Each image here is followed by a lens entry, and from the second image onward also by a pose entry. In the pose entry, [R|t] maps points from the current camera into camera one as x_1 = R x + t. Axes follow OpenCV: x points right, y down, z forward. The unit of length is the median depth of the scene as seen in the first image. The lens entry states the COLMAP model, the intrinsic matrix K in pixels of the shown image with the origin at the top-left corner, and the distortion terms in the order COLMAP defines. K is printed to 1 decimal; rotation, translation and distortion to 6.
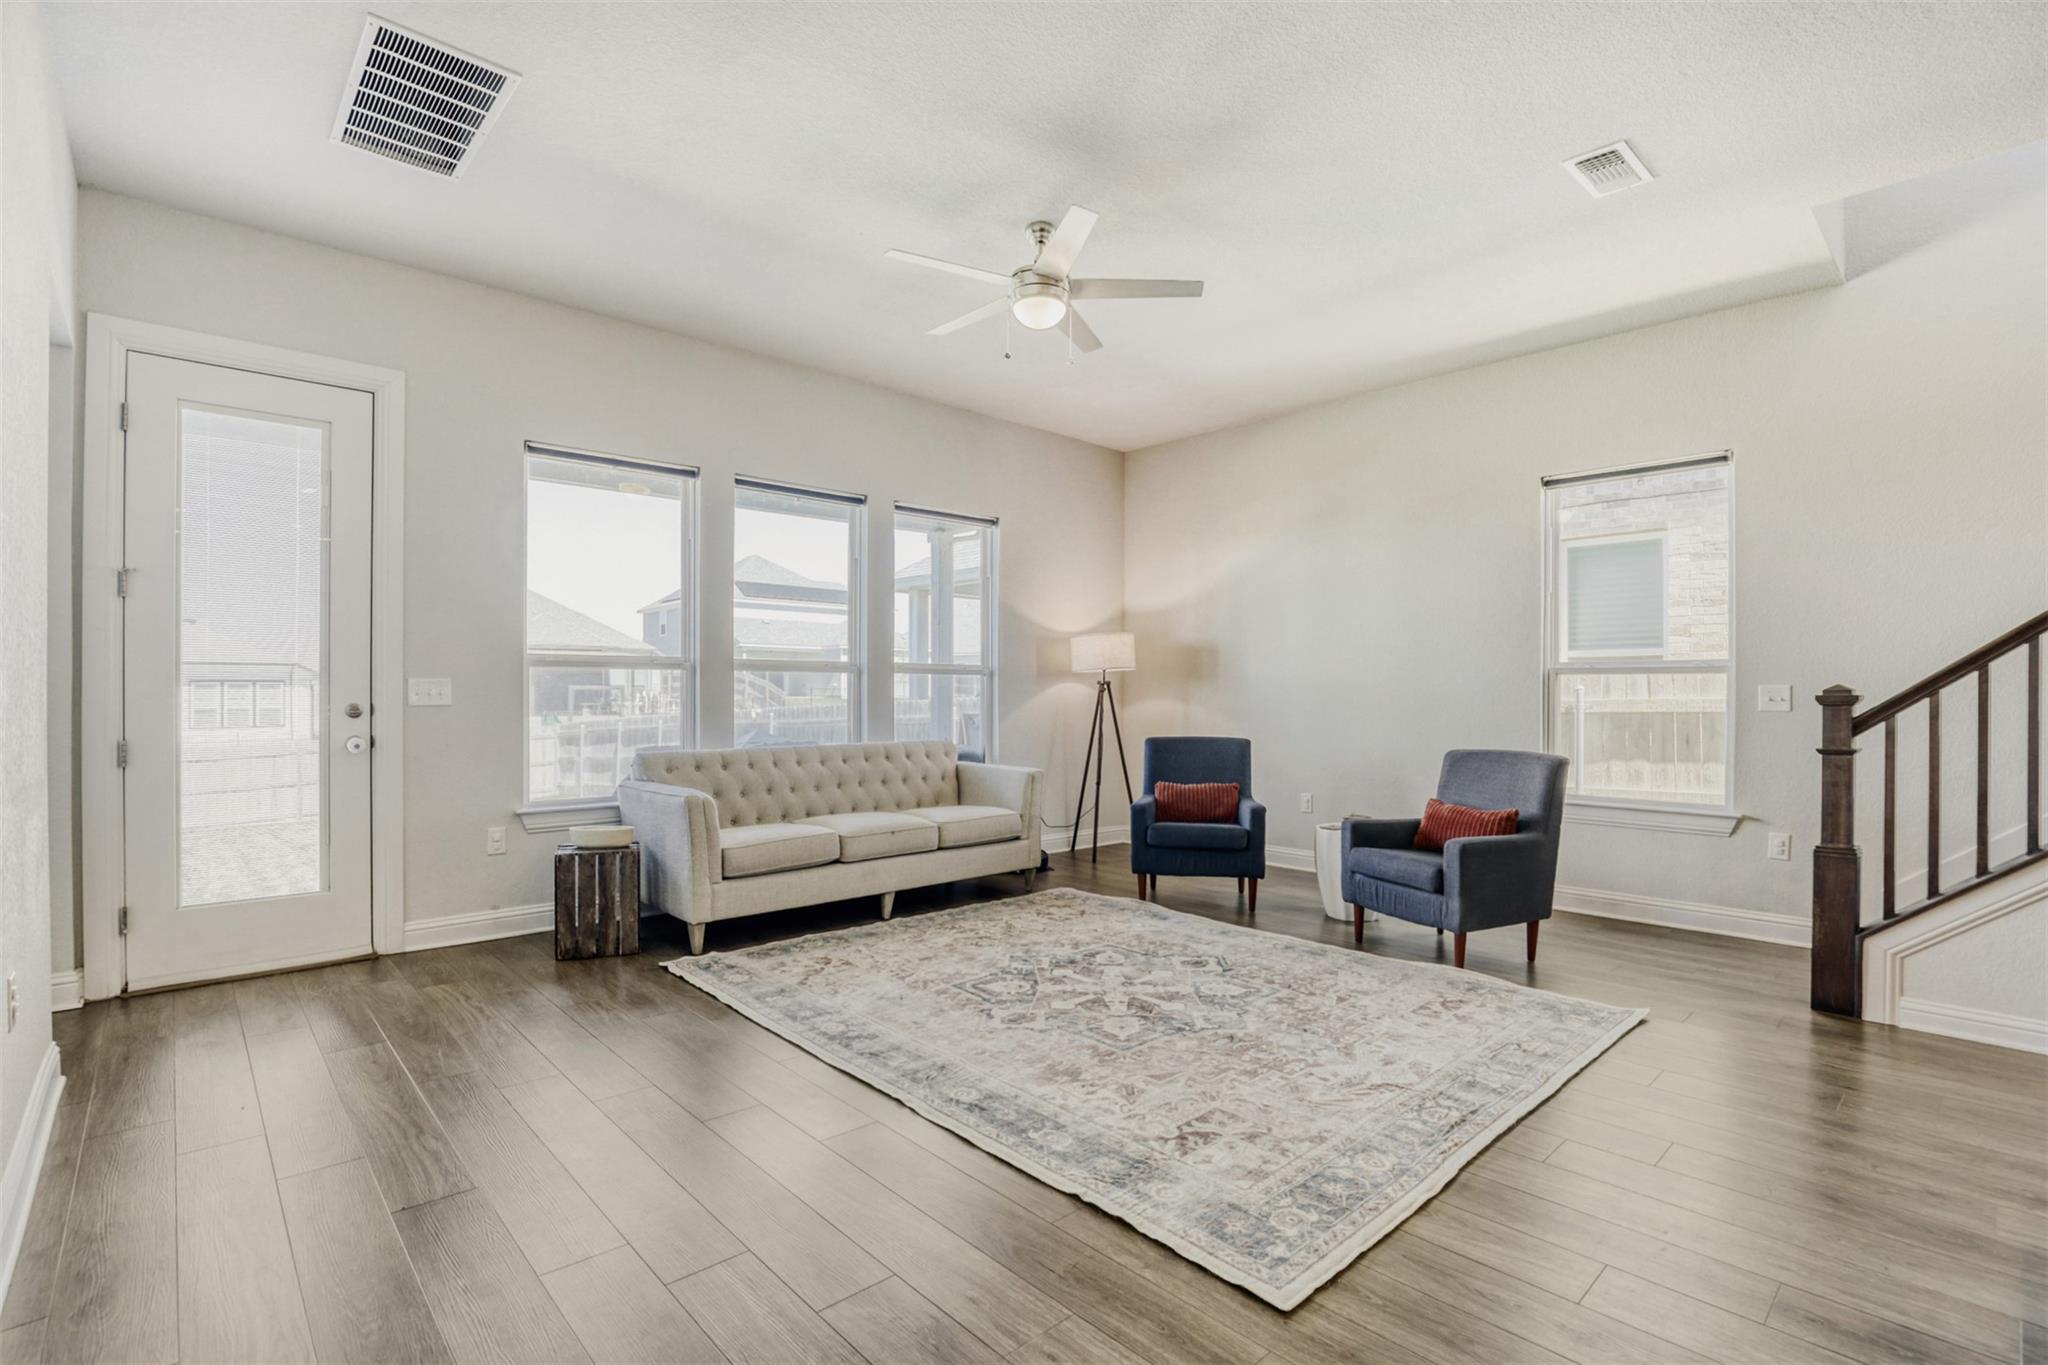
lens RADIAL K [[943.2, 0, 1024.9], [0, 943.2, 690.4], [0, 0, 1]] dist [-0.028271, -0.000218]
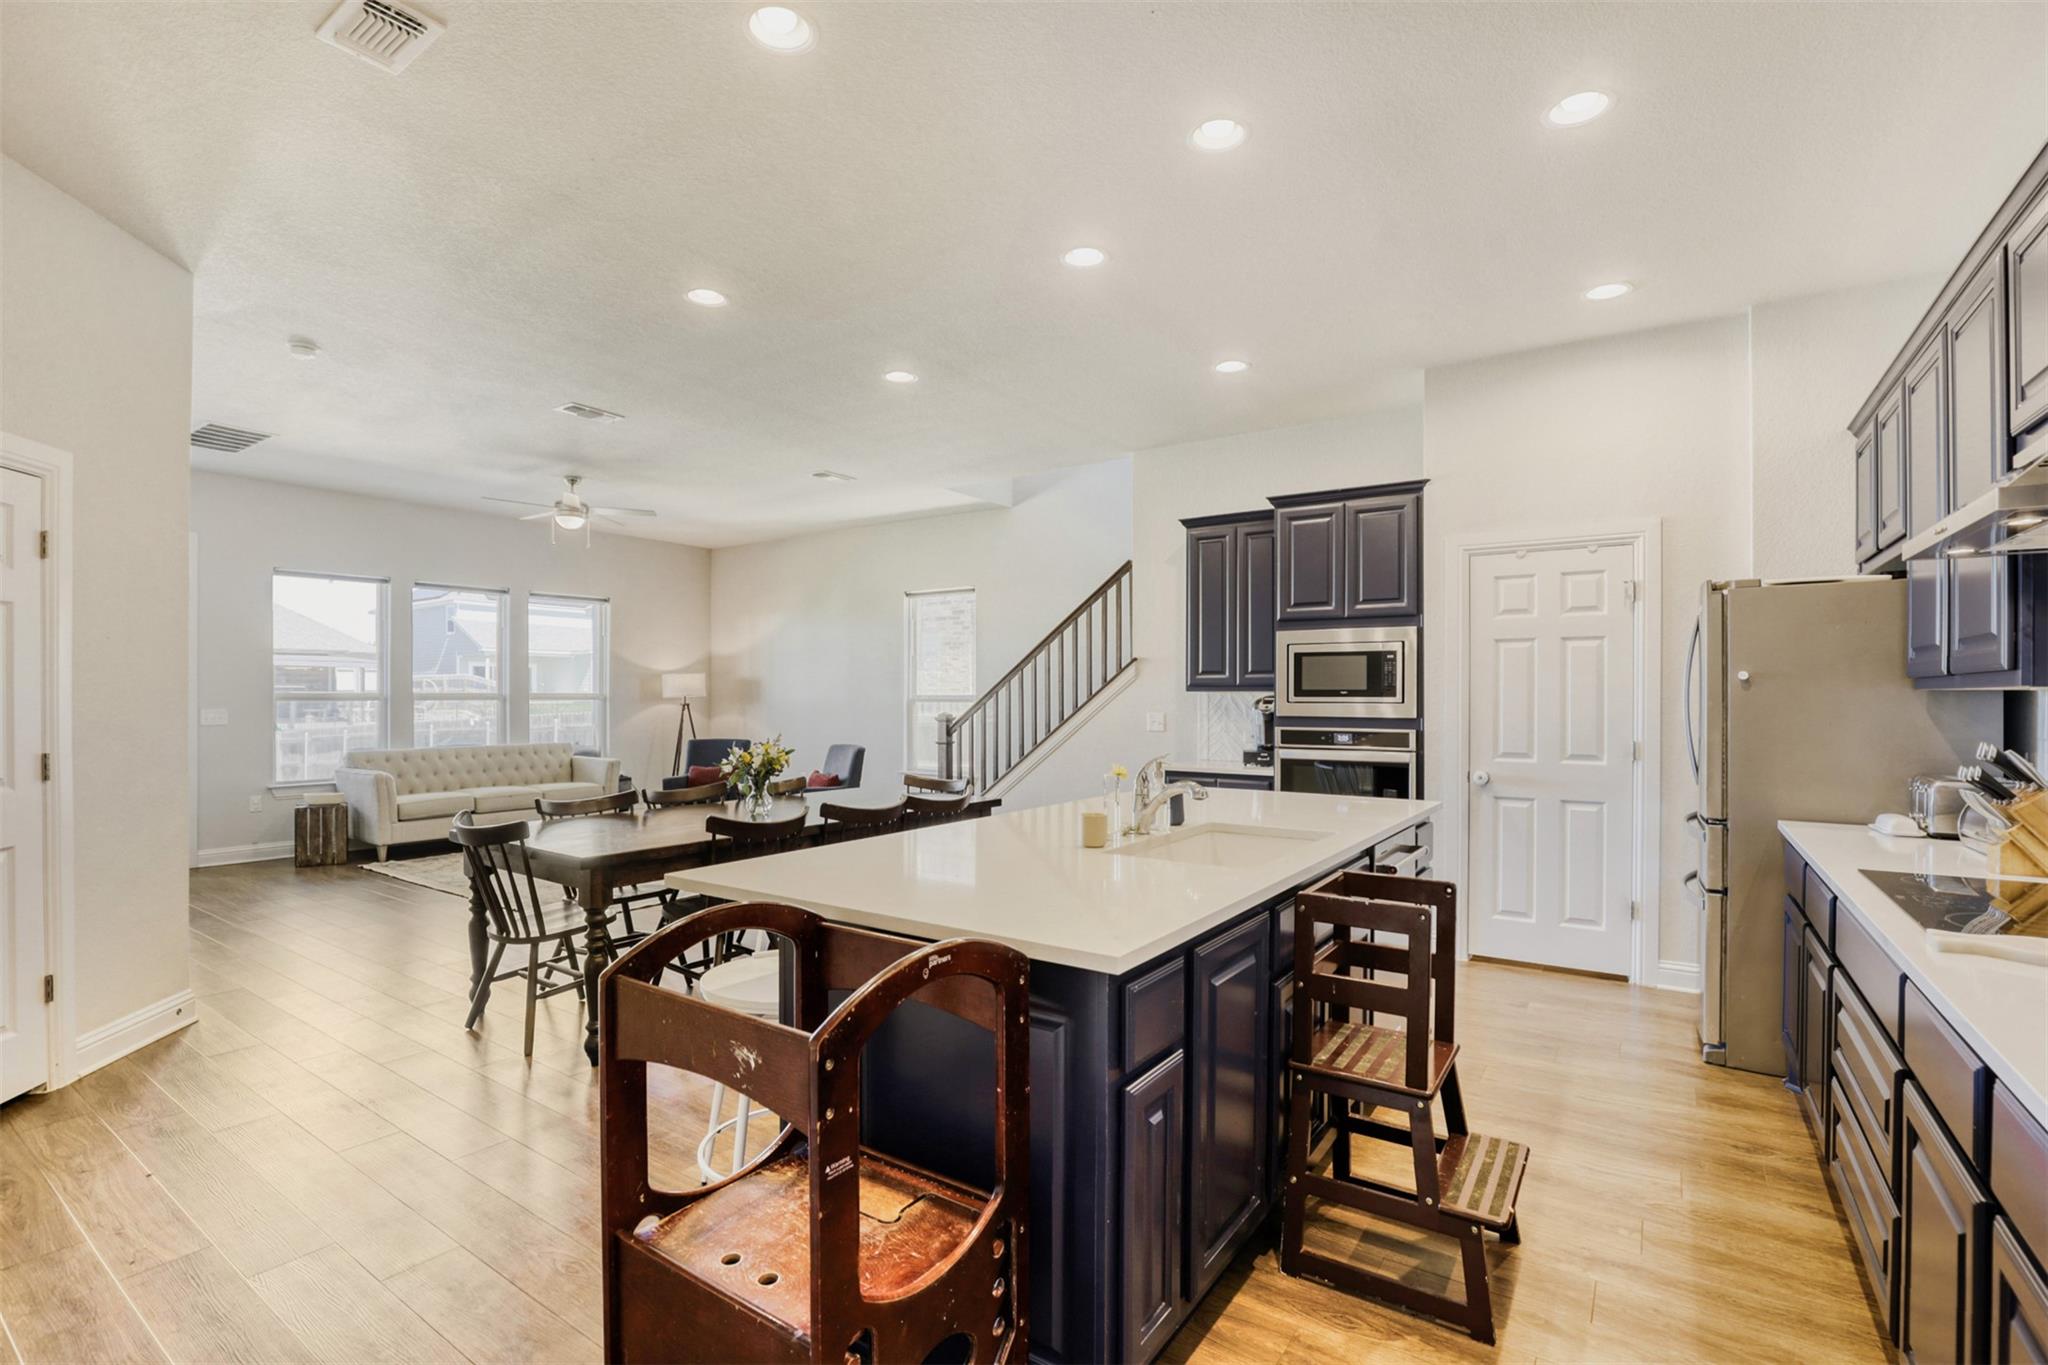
lens RADIAL K [[943.2, 0, 1016.0], [0, 943.2, 684.6], [0, 0, 1]] dist [-0.028271, -0.000218]
pose [[0.977242, -0.000387, 0.212129, 0.289326], [0.001918, 0.999974, -0.007012, -0.027942], [-0.212121, 0.007260, 0.977217, -0.633502]]
